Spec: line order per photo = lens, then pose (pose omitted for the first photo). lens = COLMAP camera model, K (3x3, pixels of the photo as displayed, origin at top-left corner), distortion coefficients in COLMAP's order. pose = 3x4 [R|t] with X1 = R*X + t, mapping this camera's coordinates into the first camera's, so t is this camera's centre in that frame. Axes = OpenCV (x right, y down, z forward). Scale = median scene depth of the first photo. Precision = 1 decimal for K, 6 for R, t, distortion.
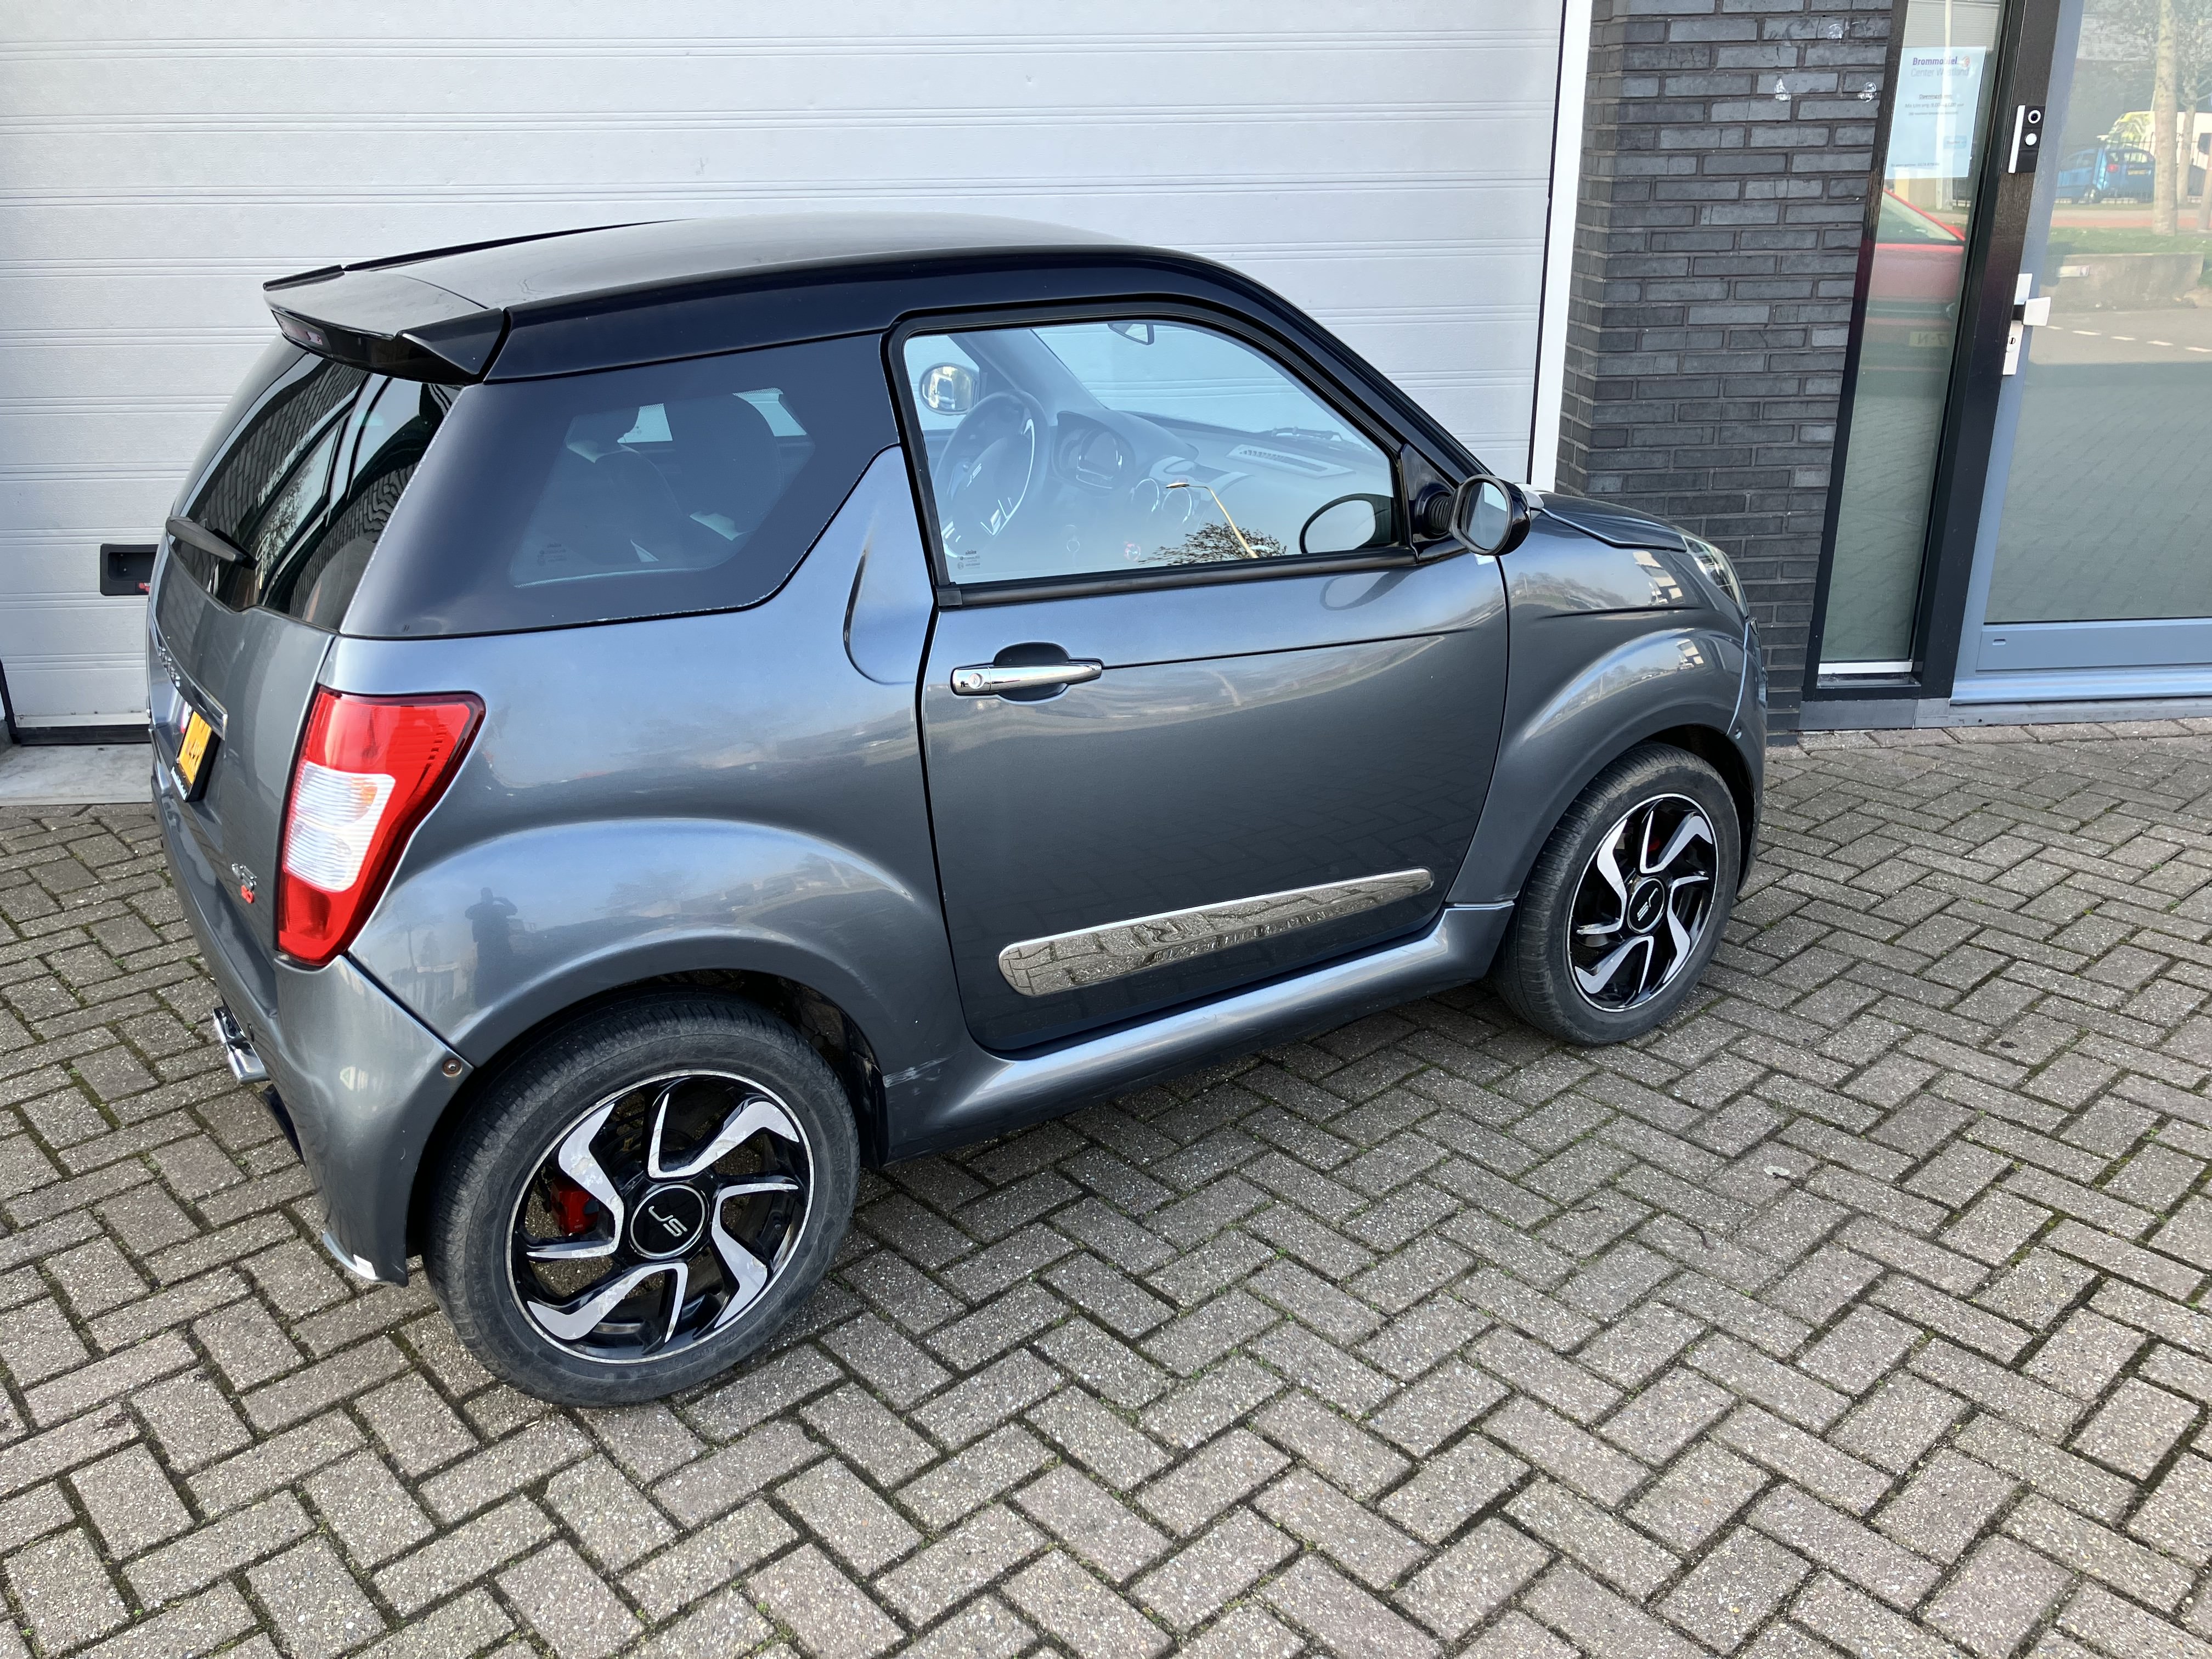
lens RADIAL K [[1879.6, 0, 1112.8], [0, 1879.6, 825.5], [0, 0, 1]] dist [0.015421, 0.004295]
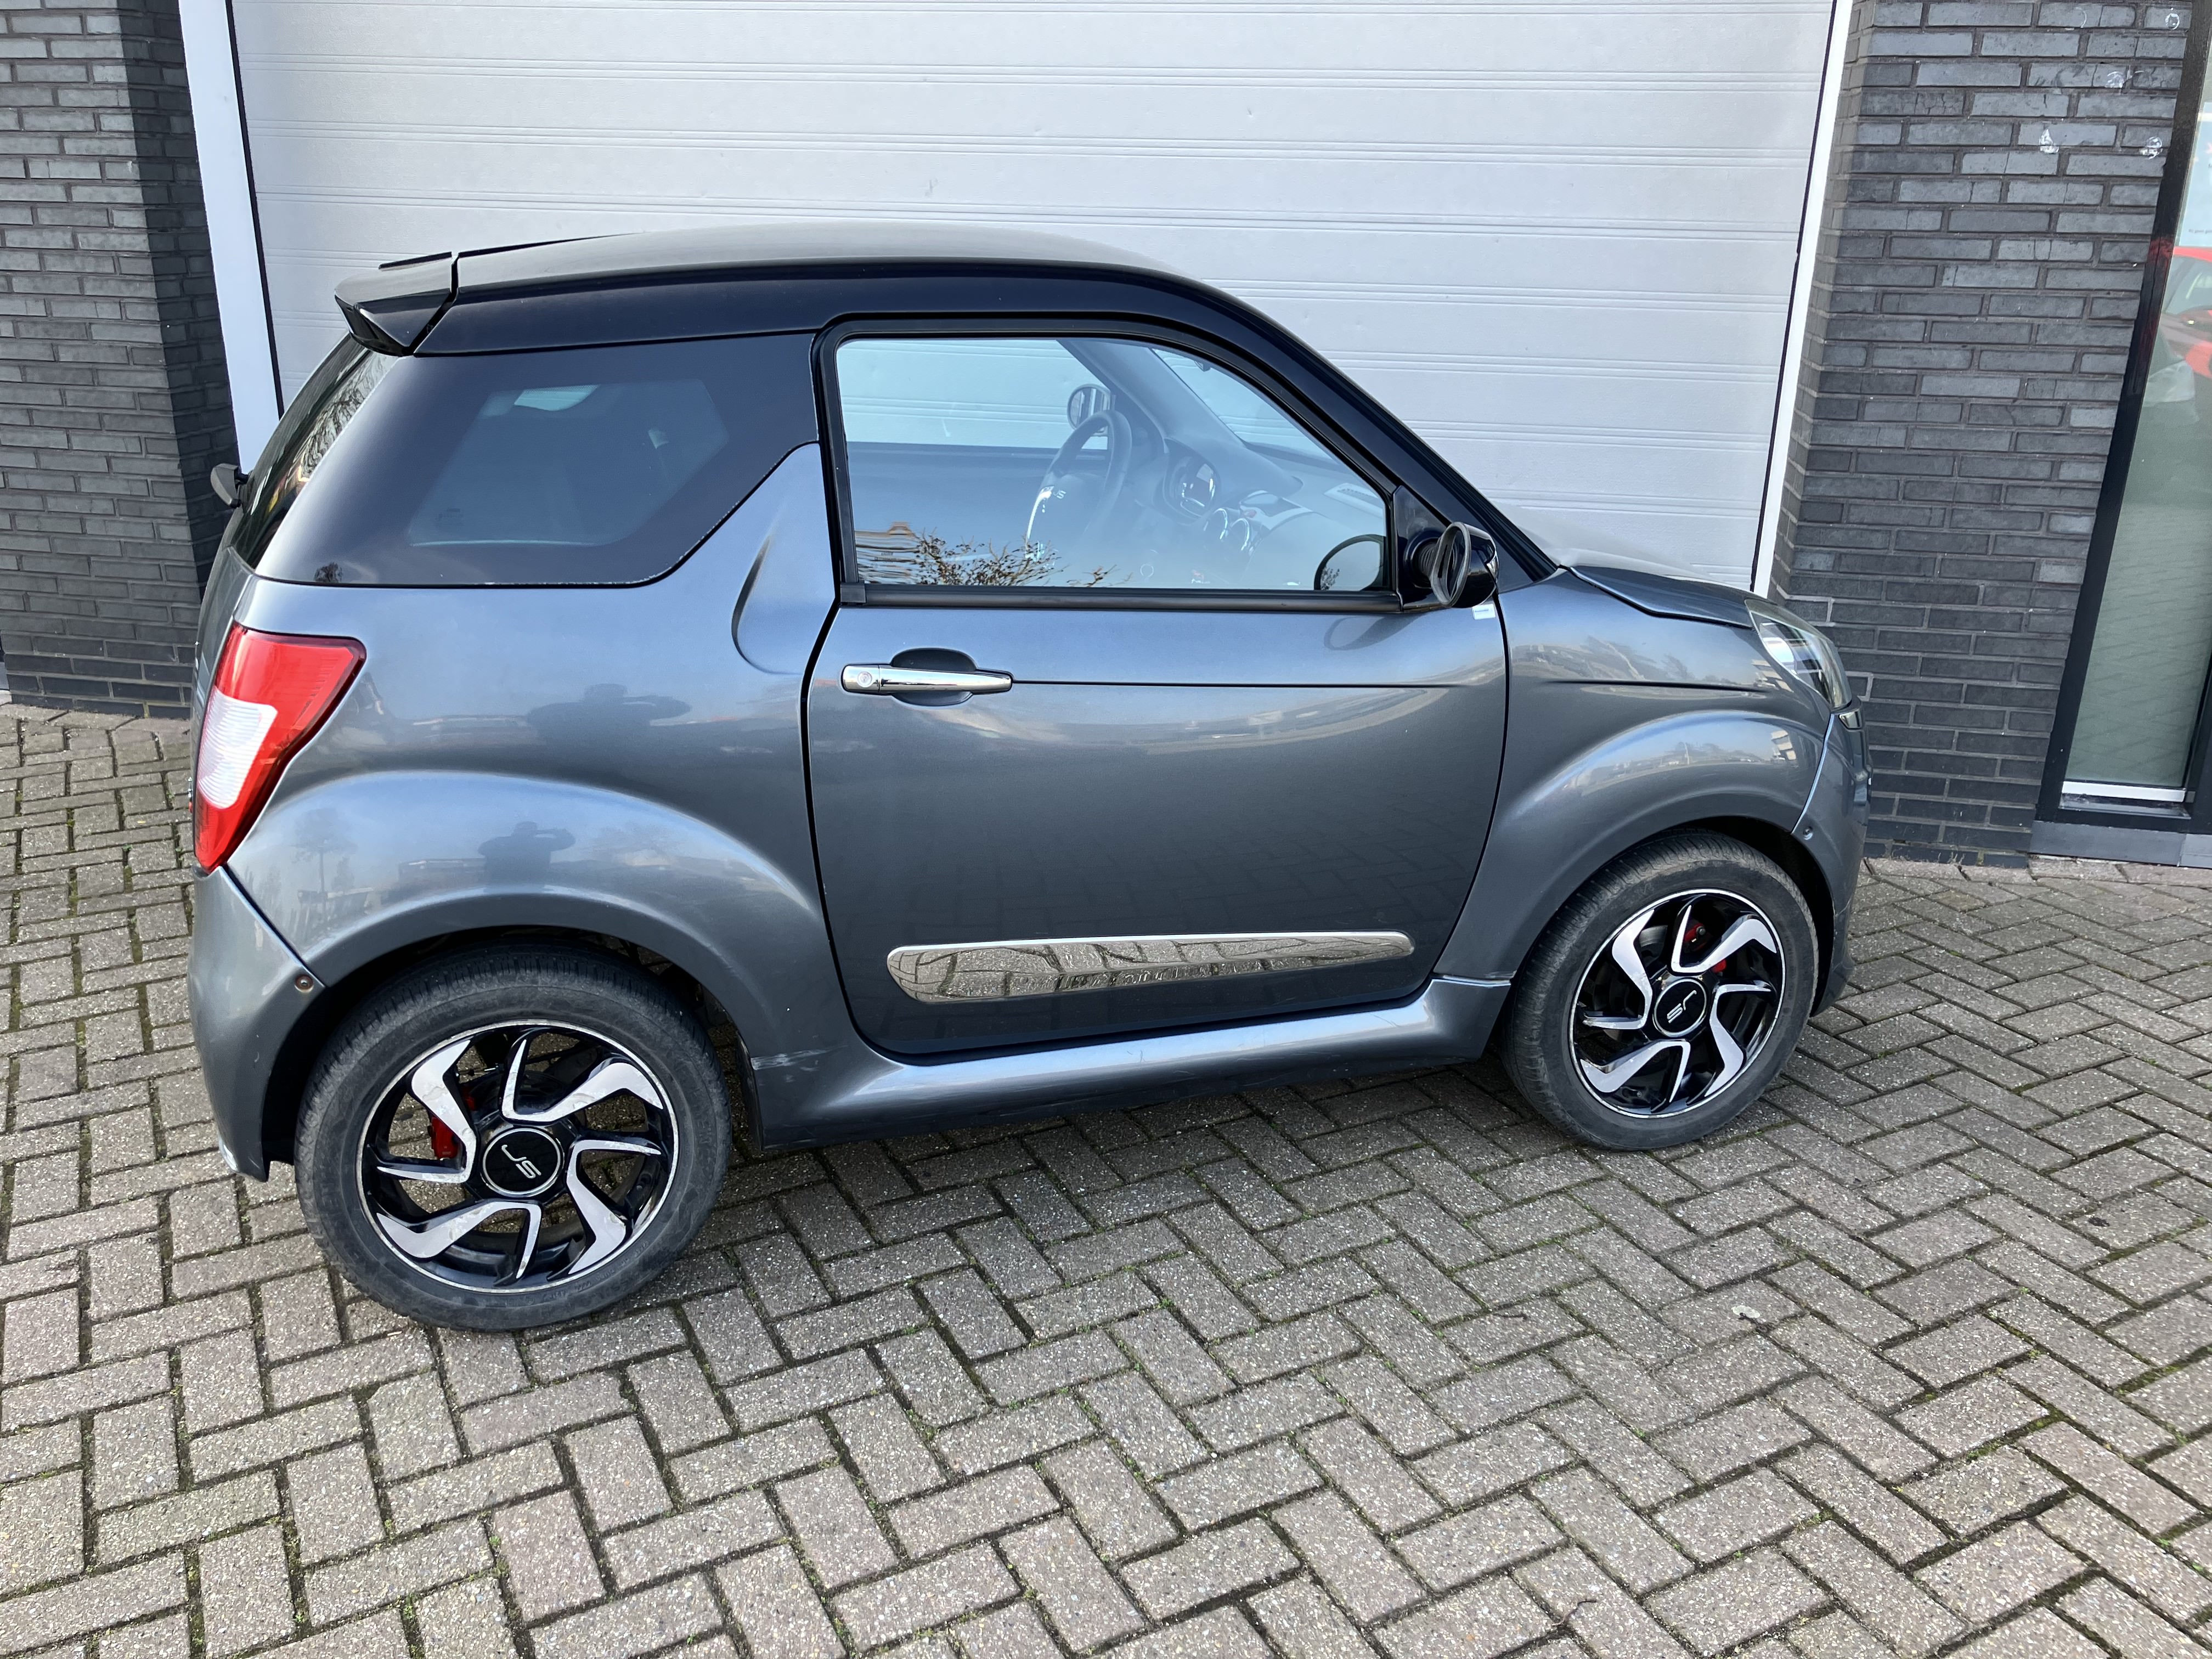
lens RADIAL K [[1879.6, 0, 1116.2], [0, 1879.6, 832.1], [0, 0, 1]] dist [0.015421, 0.004295]
pose [[0.965755, 0.113741, -0.233195, 0.283646], [-0.118626, 0.992914, -0.006986, -0.003975], [0.230748, 0.034410, 0.972405, 0.047707]]
